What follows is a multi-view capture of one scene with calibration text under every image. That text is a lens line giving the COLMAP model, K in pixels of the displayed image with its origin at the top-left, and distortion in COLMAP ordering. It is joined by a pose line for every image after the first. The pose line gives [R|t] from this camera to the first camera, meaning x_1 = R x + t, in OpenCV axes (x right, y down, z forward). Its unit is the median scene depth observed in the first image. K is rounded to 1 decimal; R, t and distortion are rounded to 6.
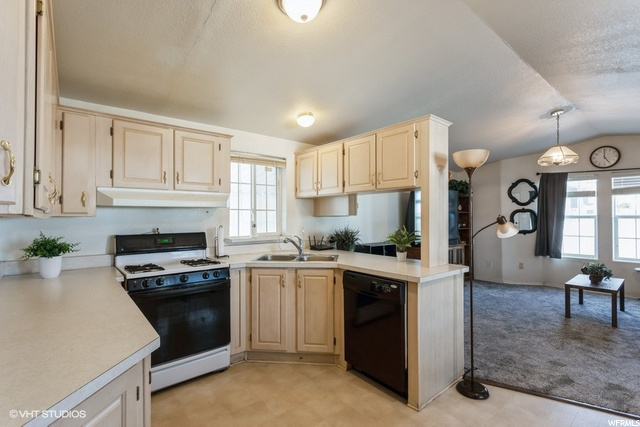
lens RADIAL K [[305.8, 0, 319.6], [0, 305.8, 214.8], [0, 0, 1]] dist [-0.000365, 0.001473]
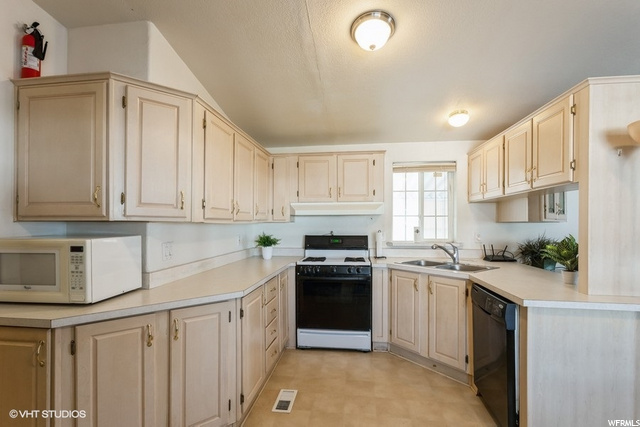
lens RADIAL K [[305.8, 0, 309.1], [0, 305.8, 223.3], [0, 0, 1]] dist [-0.000365, 0.001473]
pose [[0.672598, 0.003823, -0.739998, 0.313804], [0.002396, 0.999970, 0.007344, -0.000274], [0.740004, -0.006713, 0.672569, 0.030400]]
